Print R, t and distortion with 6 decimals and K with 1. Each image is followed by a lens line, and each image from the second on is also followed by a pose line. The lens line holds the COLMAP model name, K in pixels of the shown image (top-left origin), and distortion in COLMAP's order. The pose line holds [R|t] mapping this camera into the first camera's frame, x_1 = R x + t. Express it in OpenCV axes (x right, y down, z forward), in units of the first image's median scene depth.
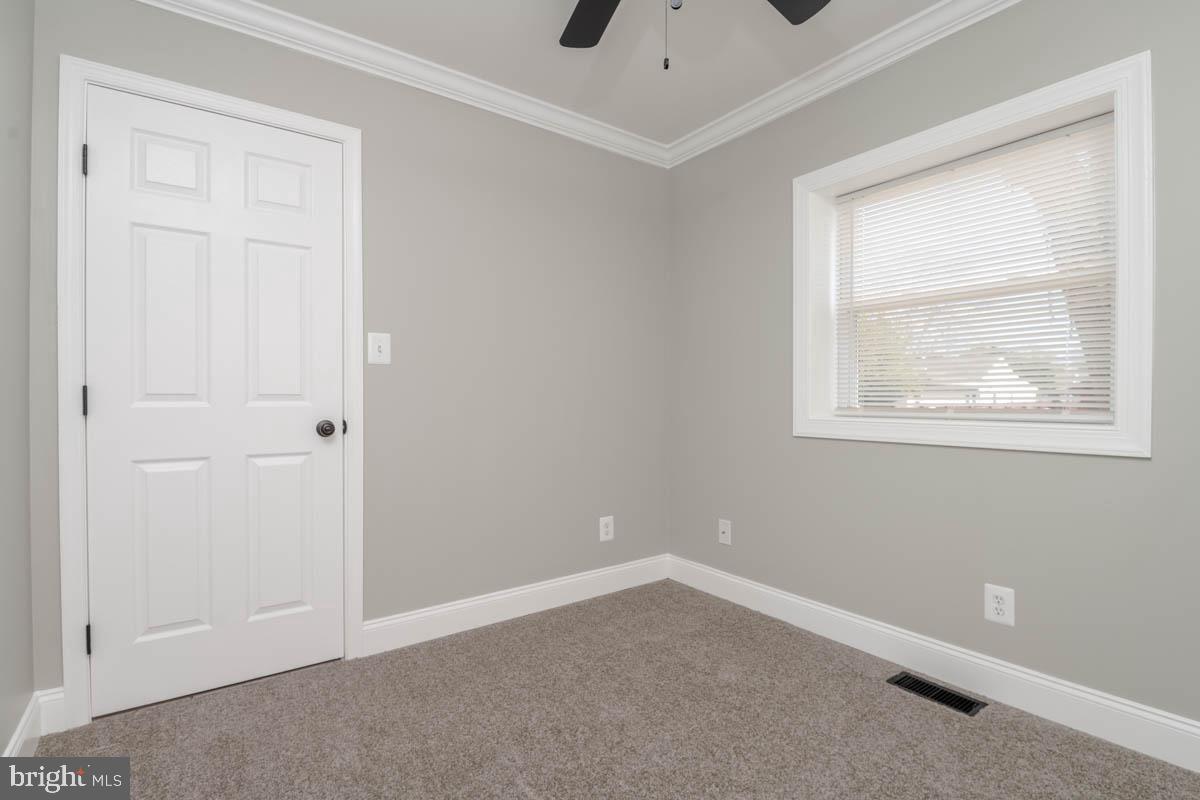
lens RADIAL K [[571.4, 0, 600.0], [0, 571.4, 400.0], [0, 0, 1]] dist [-0.001028, -0.001563]
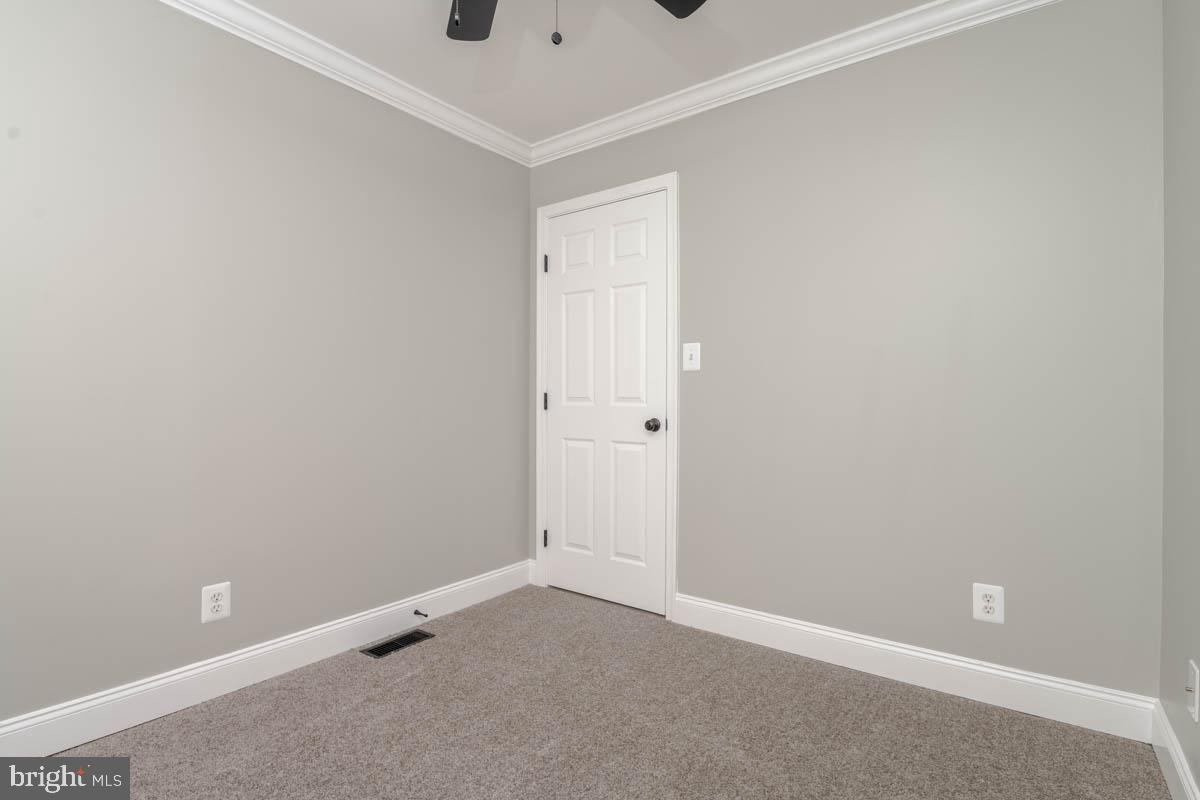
lens RADIAL K [[587.0, 0, 600.0], [0, 587.0, 400.0], [0, 0, 1]] dist [0.001621, 0.000077]
pose [[0.297153, 0.002309, -0.954827, 0.688827], [-0.008594, 0.999963, -0.000256, -0.002697], [0.954791, 0.008282, 0.297162, 0.498769]]
